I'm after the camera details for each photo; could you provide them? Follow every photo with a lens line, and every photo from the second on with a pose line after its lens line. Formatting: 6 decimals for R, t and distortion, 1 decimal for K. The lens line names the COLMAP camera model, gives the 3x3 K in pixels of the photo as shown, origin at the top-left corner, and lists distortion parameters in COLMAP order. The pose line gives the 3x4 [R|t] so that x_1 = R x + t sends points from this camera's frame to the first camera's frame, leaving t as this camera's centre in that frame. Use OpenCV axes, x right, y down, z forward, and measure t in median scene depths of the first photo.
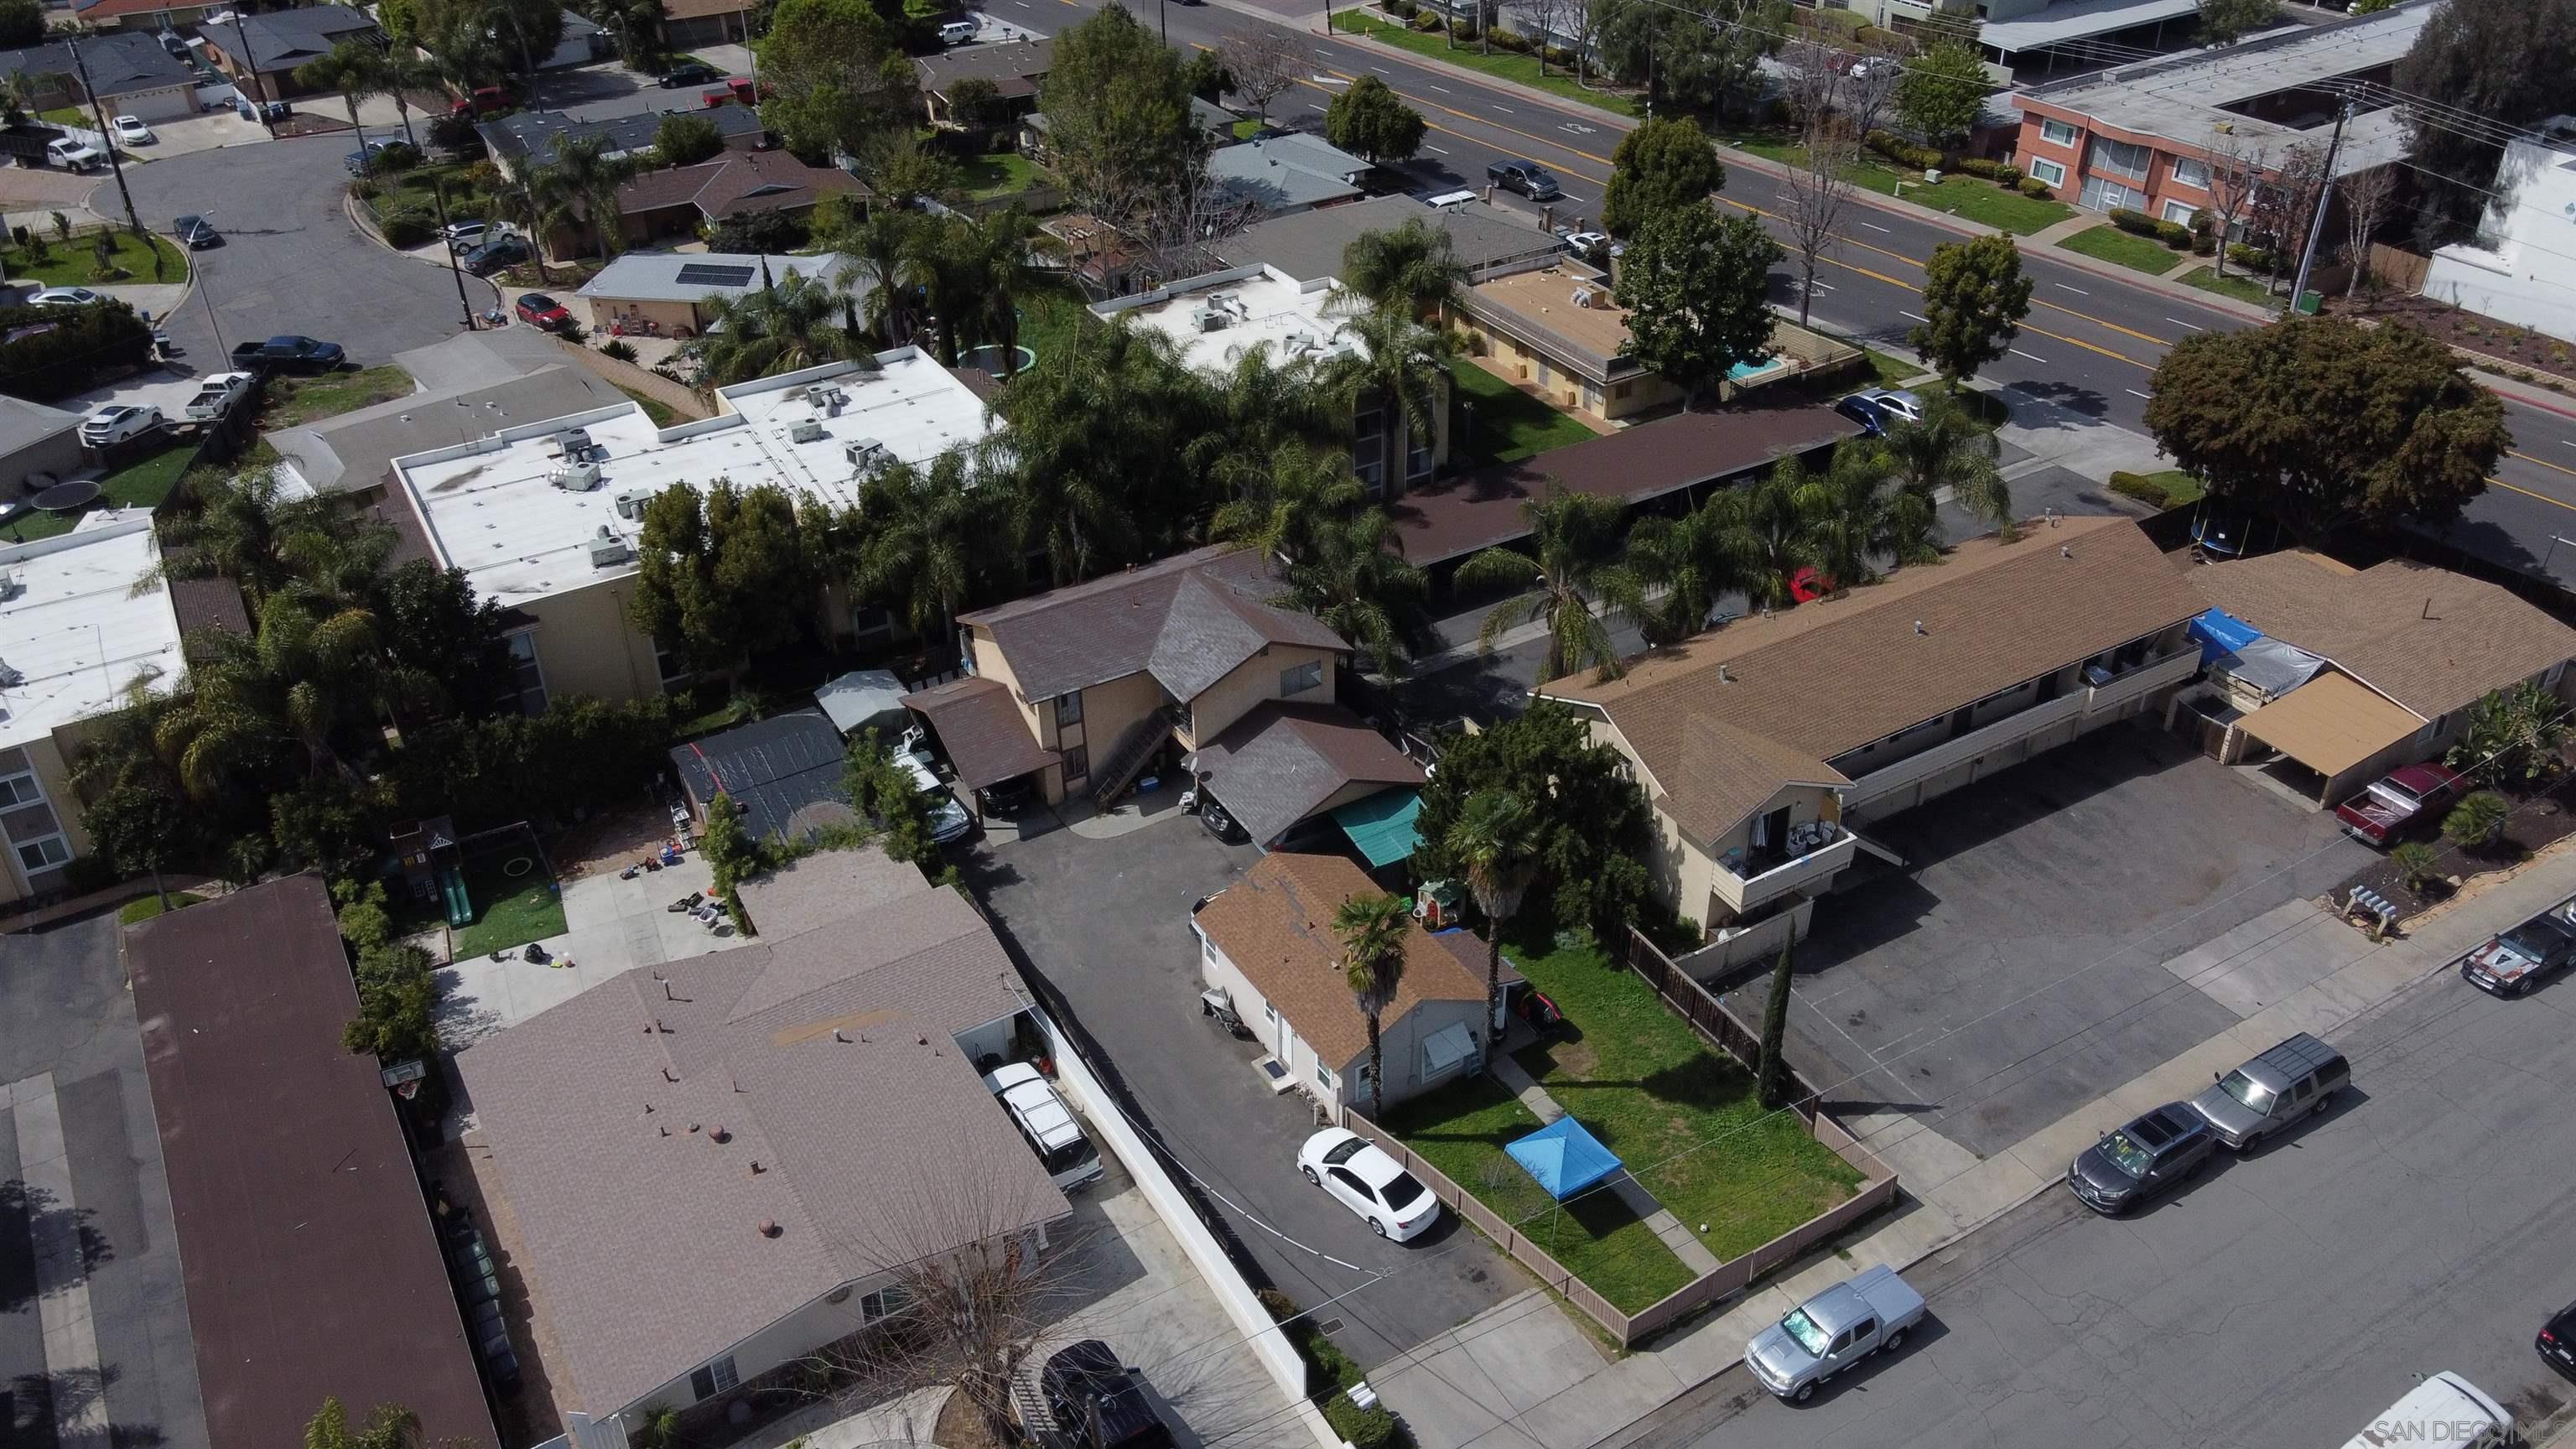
lens RADIAL K [[1957.5, 0, 1295.1], [0, 1957.5, 720.0], [0, 0, 1]] dist [-0.001959, 0.043156]
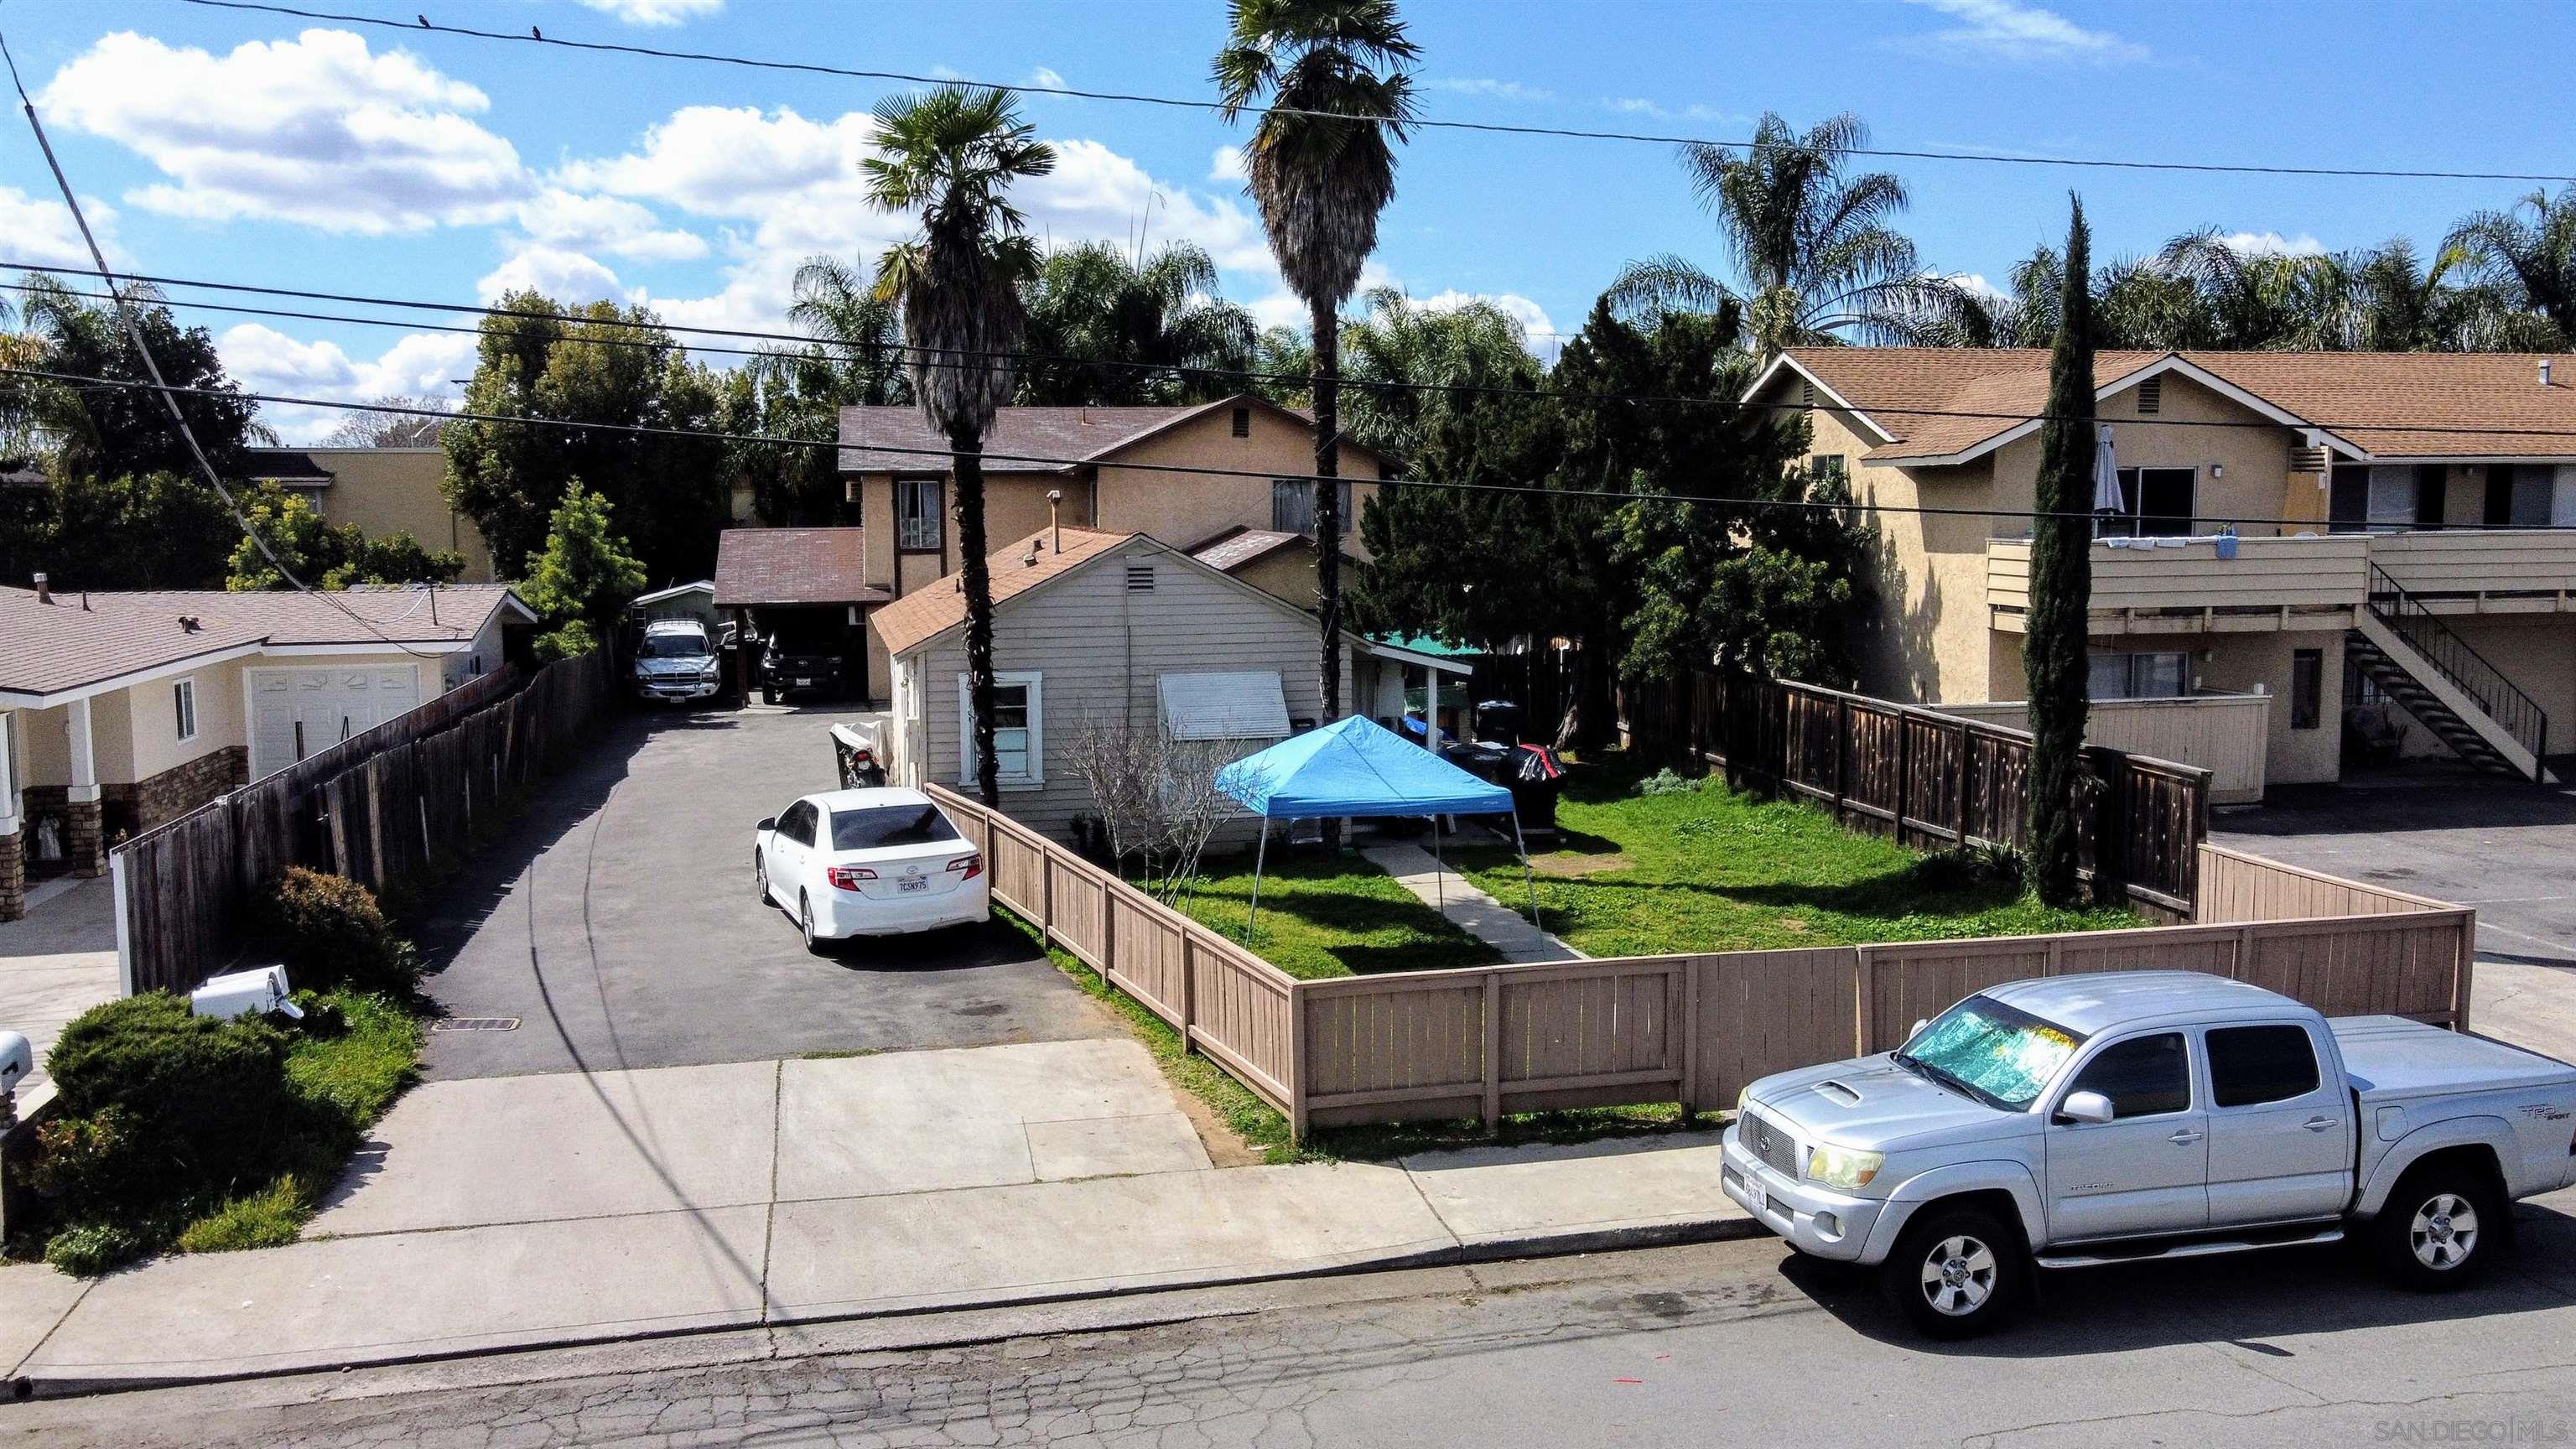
lens RADIAL K [[1969.9, 0, 1289.7], [0, 1969.9, 712.6], [0, 0, 1]] dist [-0.003695, 0.039956]
pose [[0.949205, 0.041318, -0.311933, 0.171731], [-0.177370, 0.889091, -0.421967, 0.264416], [0.259902, 0.455861, 0.851259, 0.515205]]
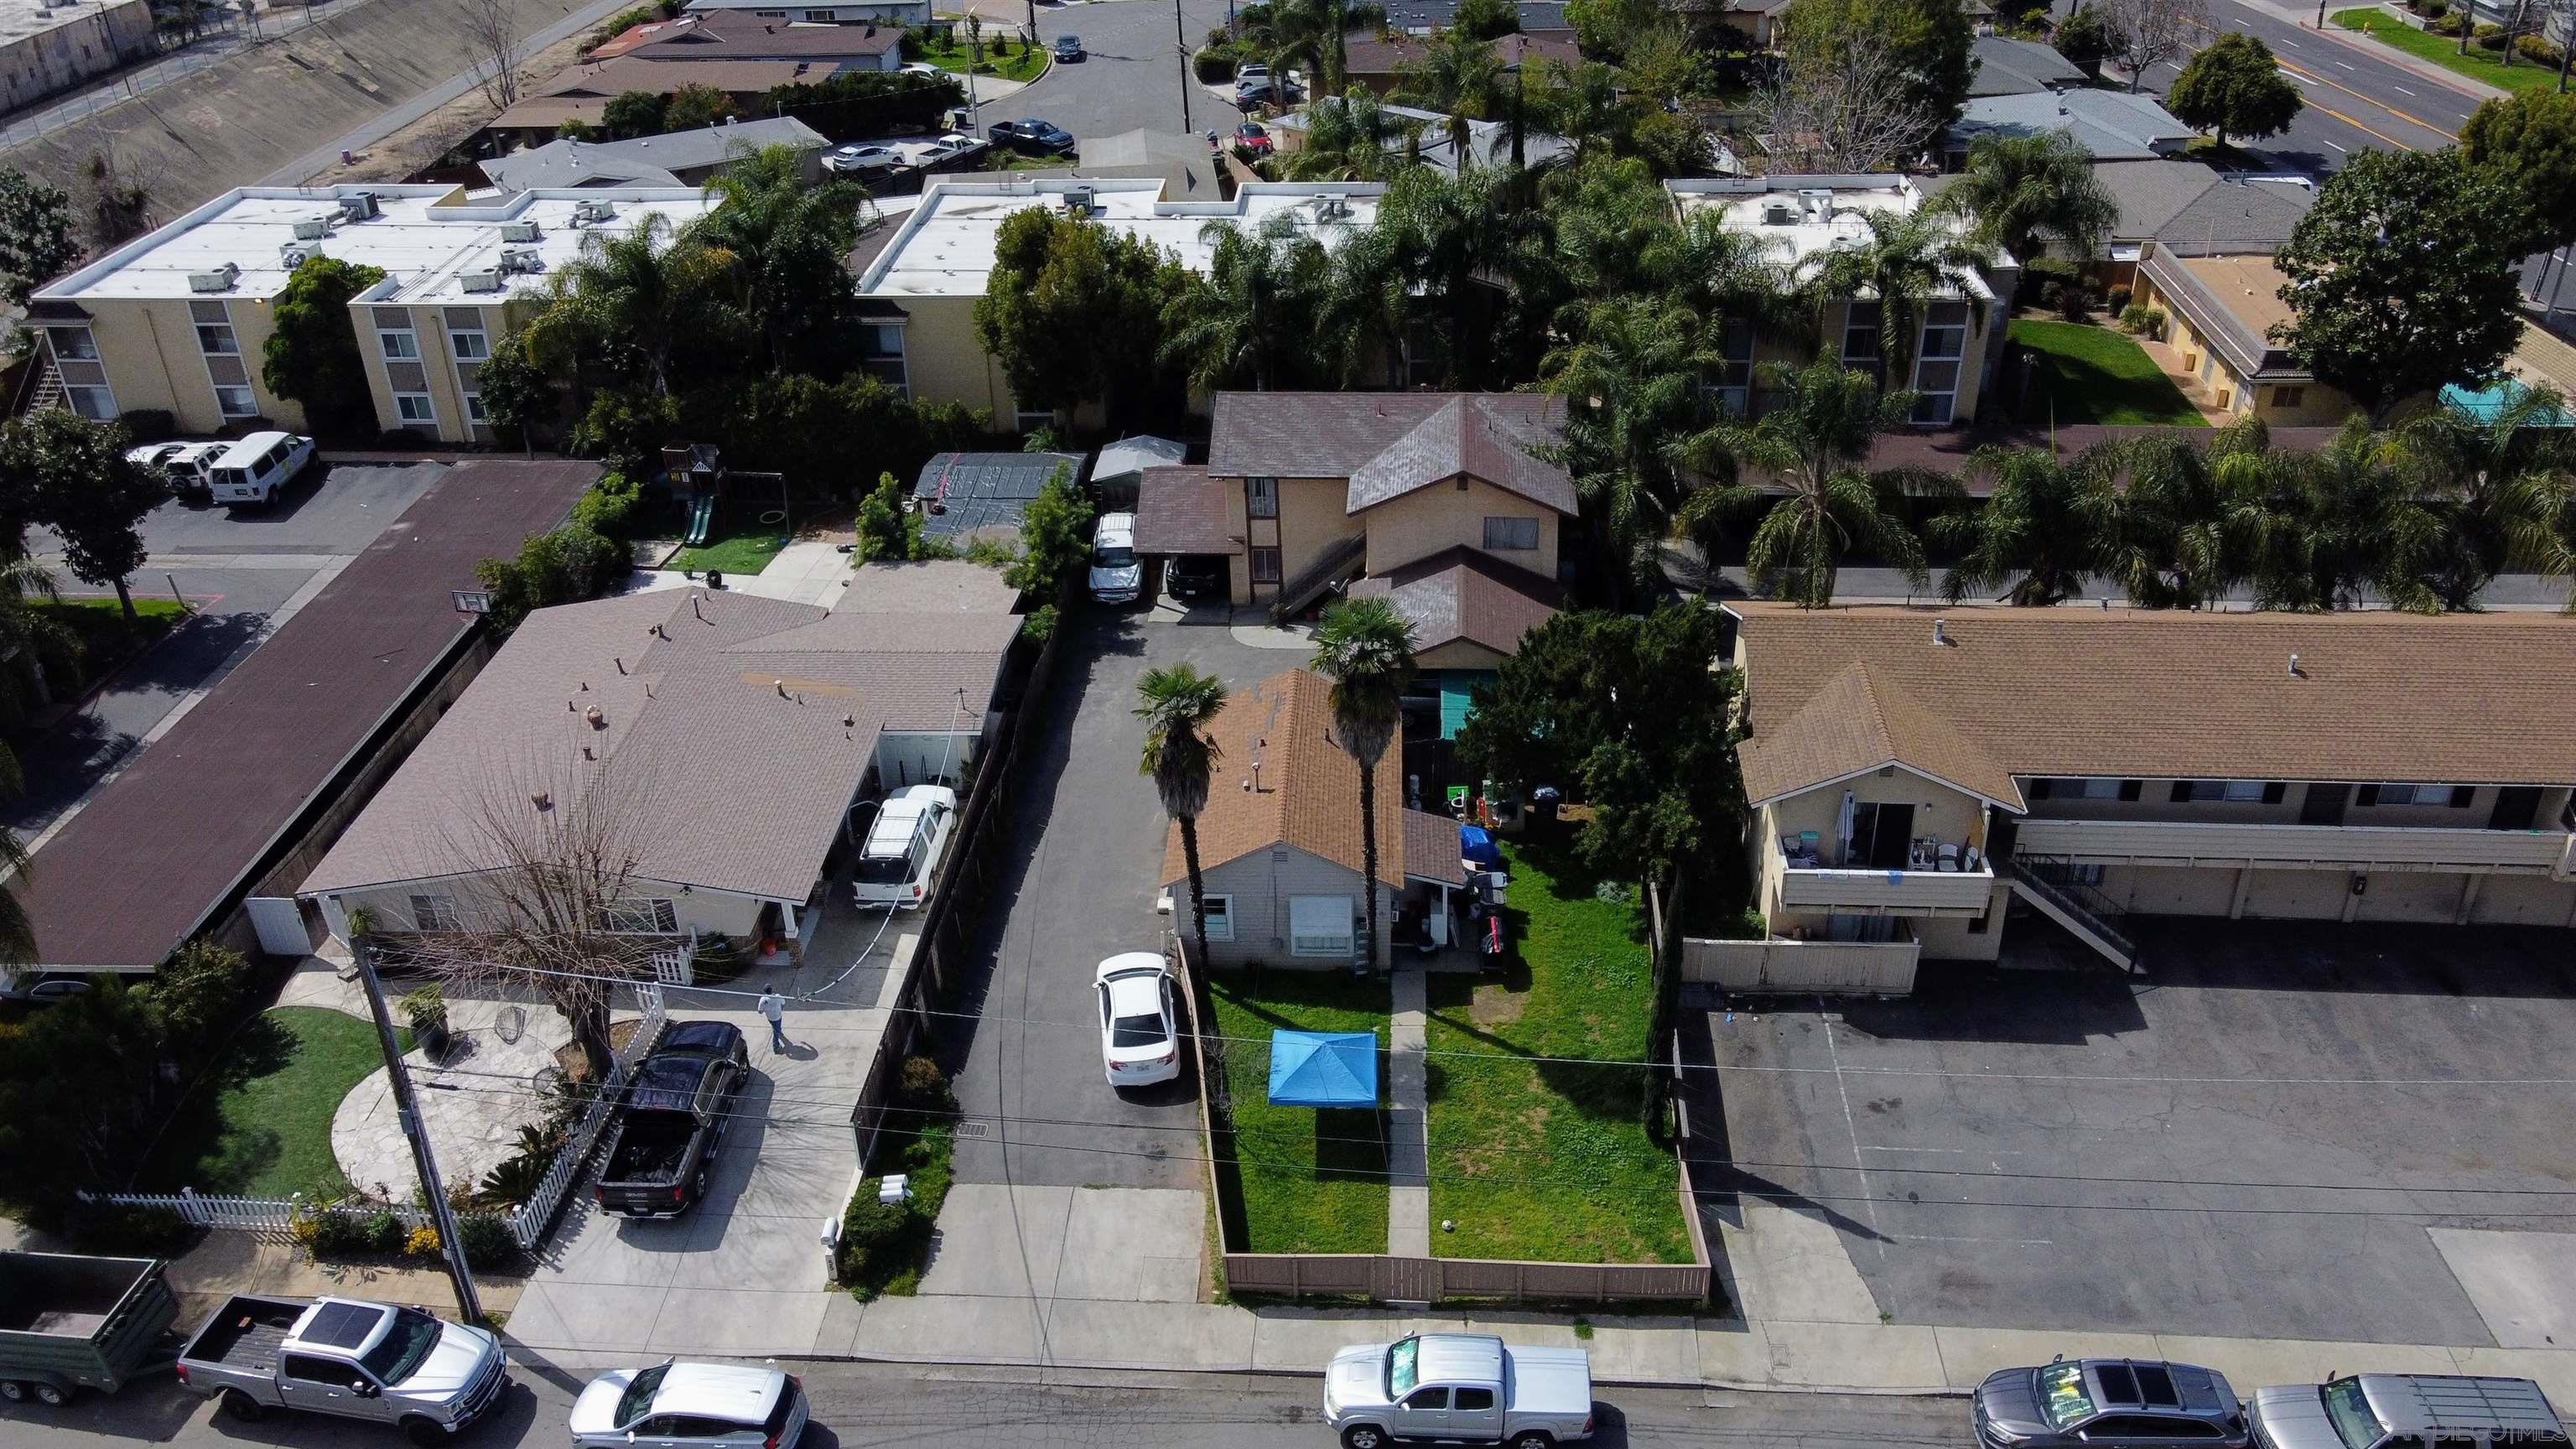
lens RADIAL K [[1969.9, 0, 1289.7], [0, 1969.9, 712.6], [0, 0, 1]] dist [-0.003695, 0.039956]
pose [[0.823278, 0.282658, -0.492258, 0.351246], [-0.299350, 0.953006, 0.046574, 0.039665], [0.482289, 0.109014, 0.869203, 0.212847]]
